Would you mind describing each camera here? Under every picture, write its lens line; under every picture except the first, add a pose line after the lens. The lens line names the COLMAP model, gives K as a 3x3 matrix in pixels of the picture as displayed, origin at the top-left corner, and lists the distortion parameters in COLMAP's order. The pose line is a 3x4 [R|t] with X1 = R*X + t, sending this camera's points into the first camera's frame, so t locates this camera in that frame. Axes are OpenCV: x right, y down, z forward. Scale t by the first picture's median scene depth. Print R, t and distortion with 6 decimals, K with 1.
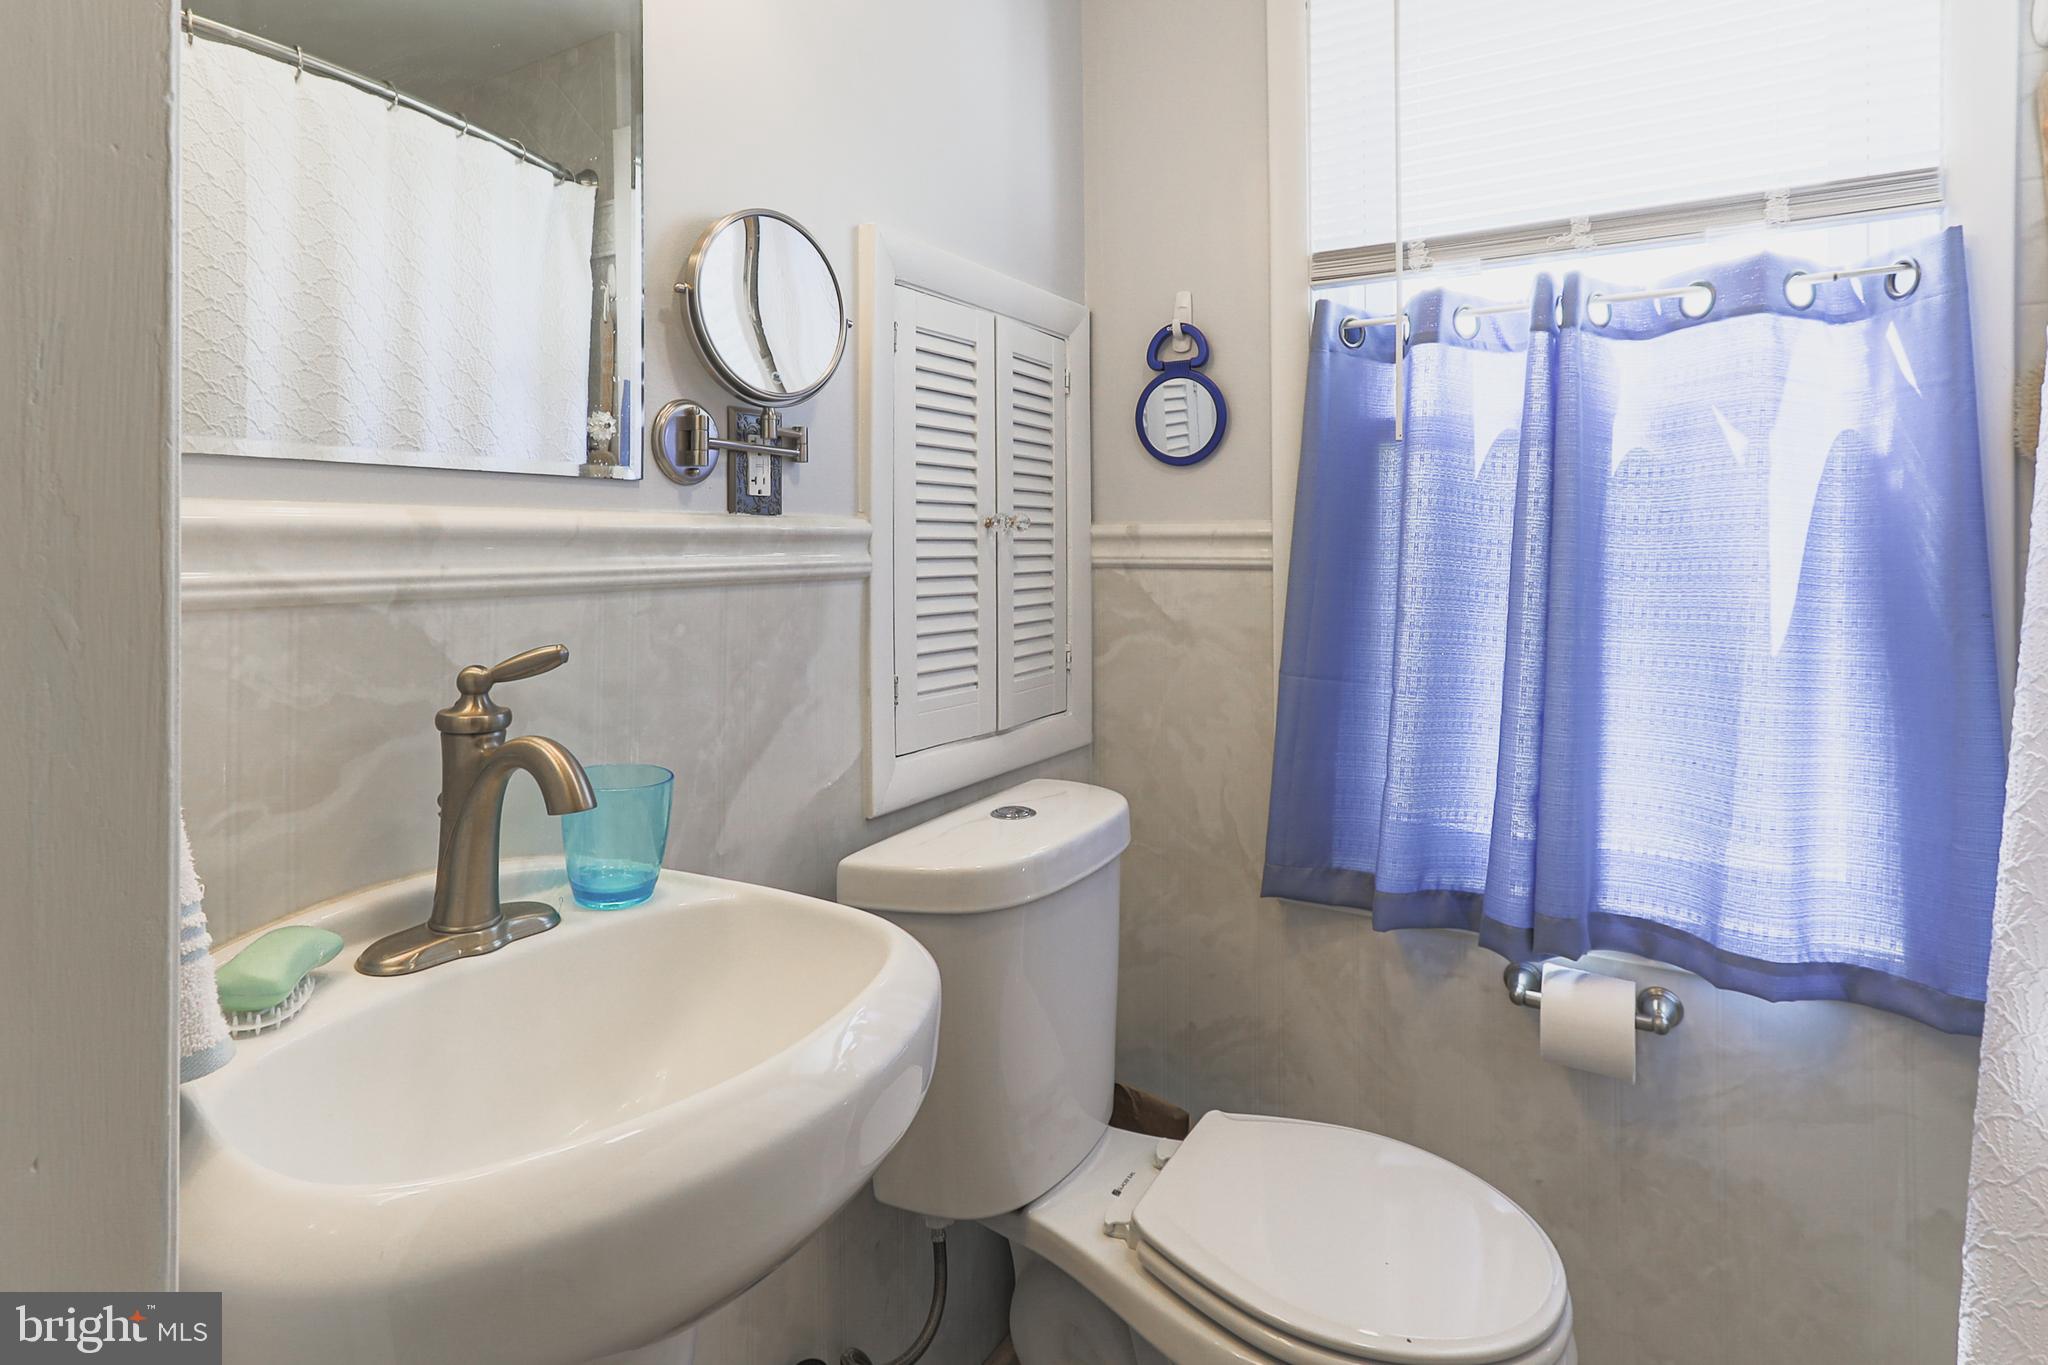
lens RADIAL K [[1200.6, 0, 1026.9], [0, 1200.6, 692.9], [0, 0, 1]] dist [0.001629, 0.002871]
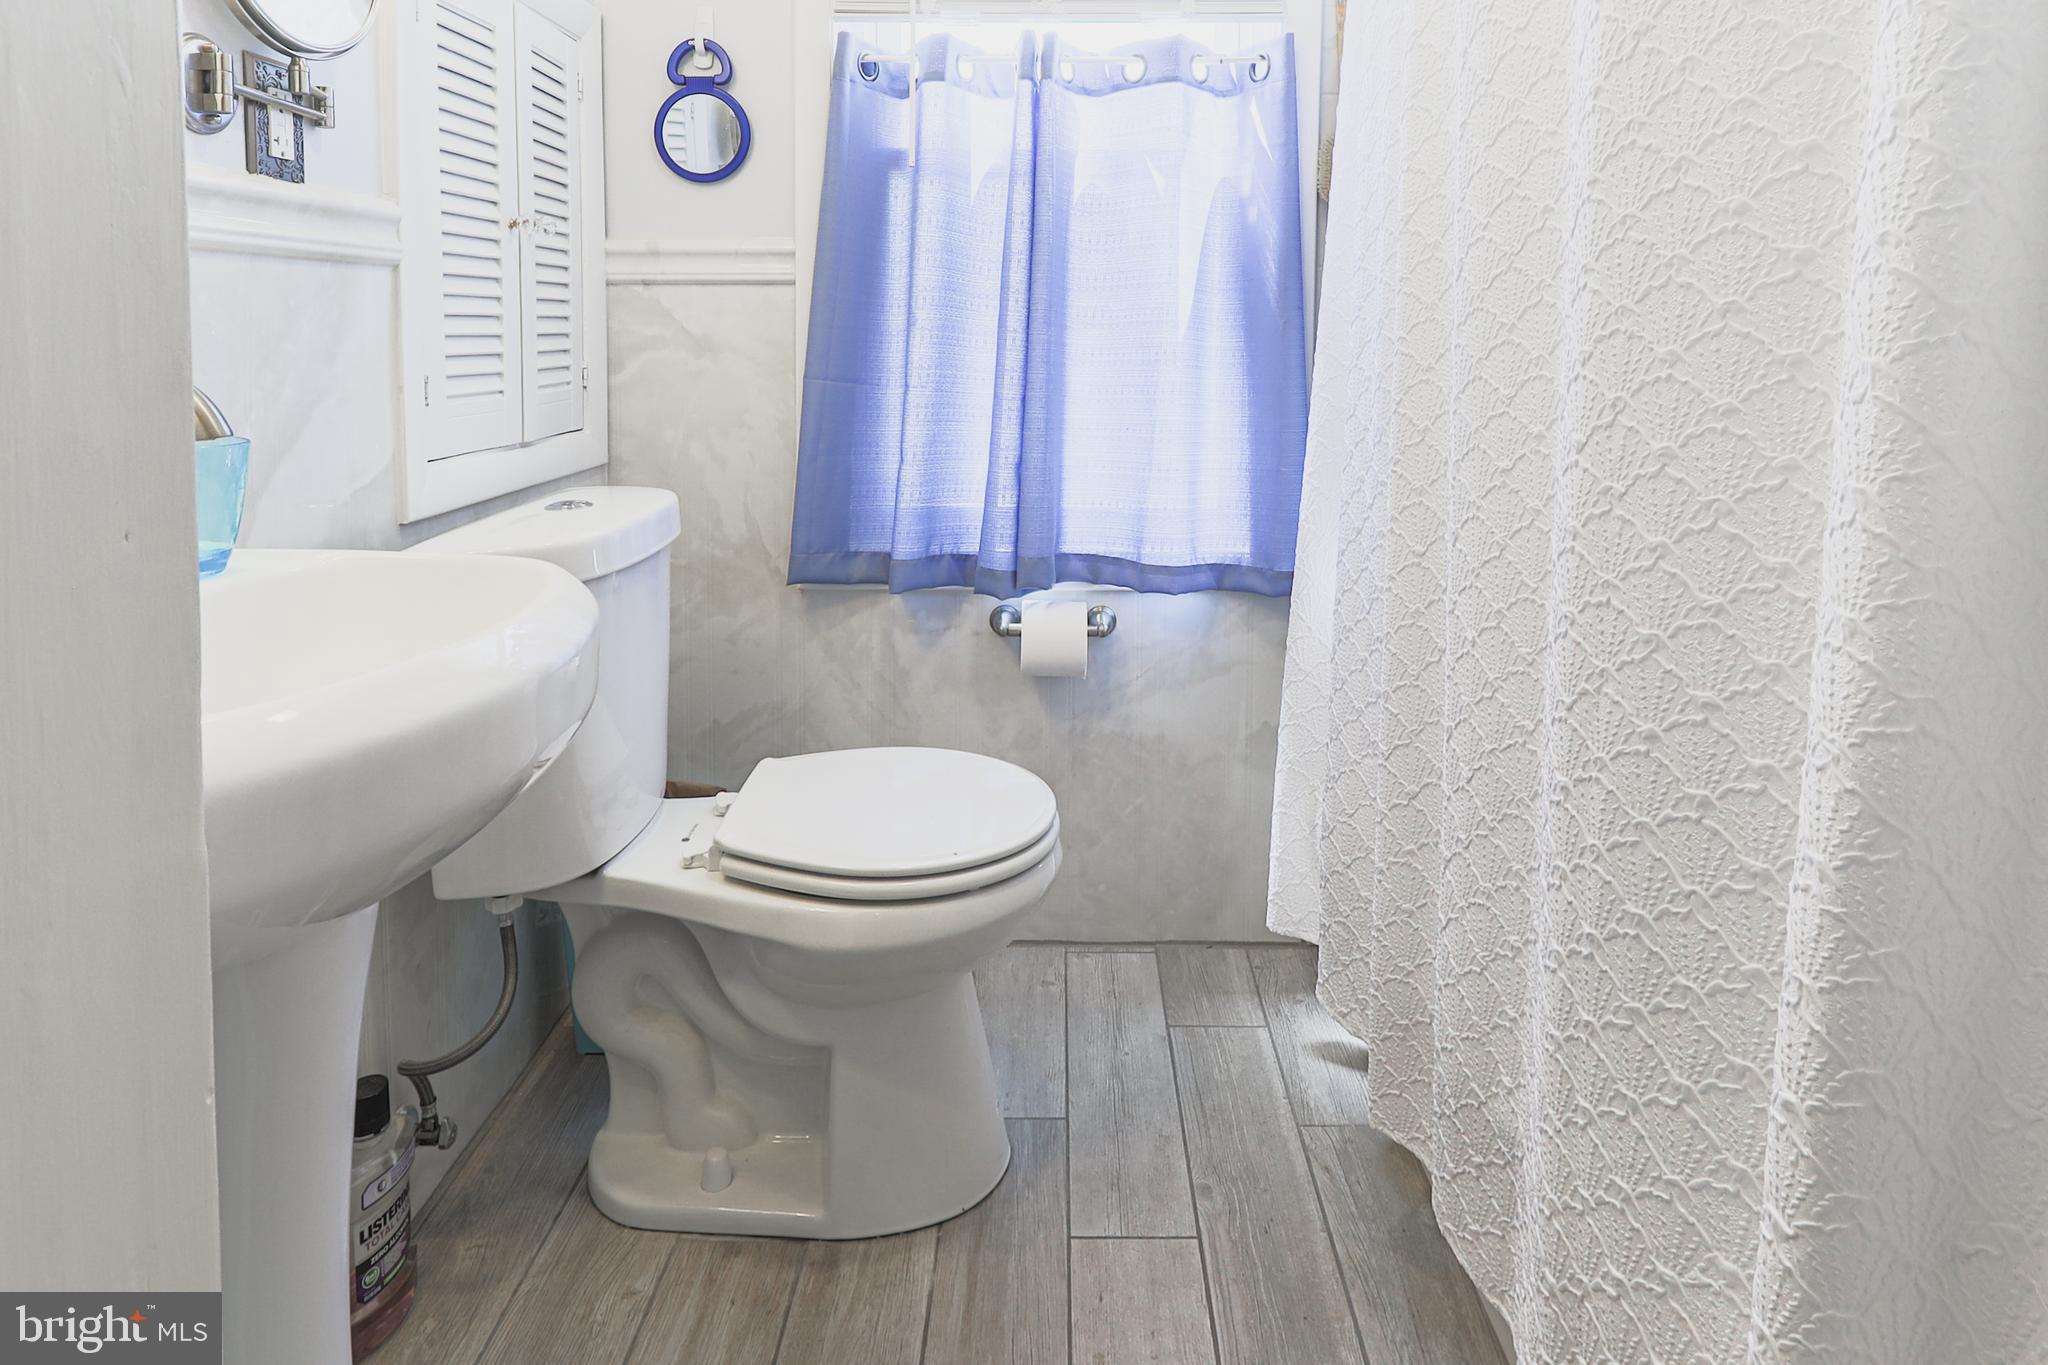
lens RADIAL K [[1200.6, 0, 1030.7], [0, 1200.6, 678.1], [0, 0, 1]] dist [0.001629, 0.002871]
pose [[0.882839, -0.087740, 0.461408, -0.178347], [0.018994, 0.988262, 0.151583, 0.112028], [-0.469292, -0.125060, 0.874142, -0.167309]]
